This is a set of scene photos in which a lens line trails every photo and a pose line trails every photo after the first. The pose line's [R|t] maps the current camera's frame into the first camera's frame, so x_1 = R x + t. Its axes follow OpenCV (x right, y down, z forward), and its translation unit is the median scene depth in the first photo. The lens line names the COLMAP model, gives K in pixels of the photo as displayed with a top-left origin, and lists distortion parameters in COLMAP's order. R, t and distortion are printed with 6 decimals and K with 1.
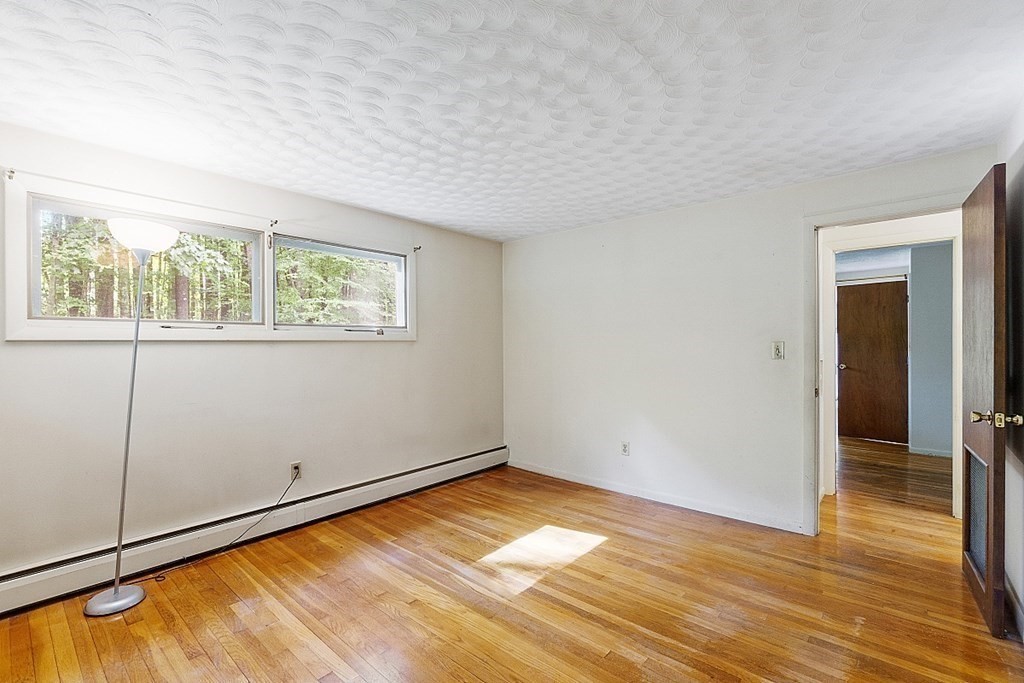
lens RADIAL K [[444.1, 0, 500.7], [0, 444.1, 340.8], [0, 0, 1]] dist [-0.001983, -0.000237]
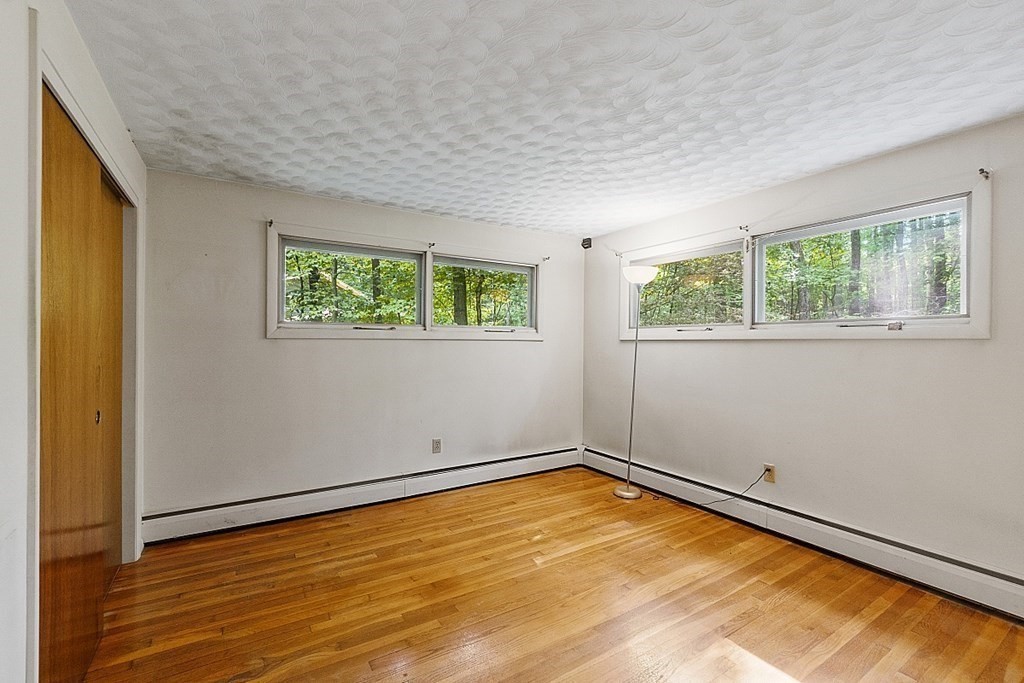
lens RADIAL K [[446.1, 0, 508.5], [0, 446.1, 350.0], [0, 0, 1]] dist [-0.004199, -0.000507]
pose [[-0.269798, 0.021904, -0.962668, 0.673776], [0.004336, 0.999759, 0.021533, -0.000819], [0.962907, 0.001636, -0.269828, 0.769255]]
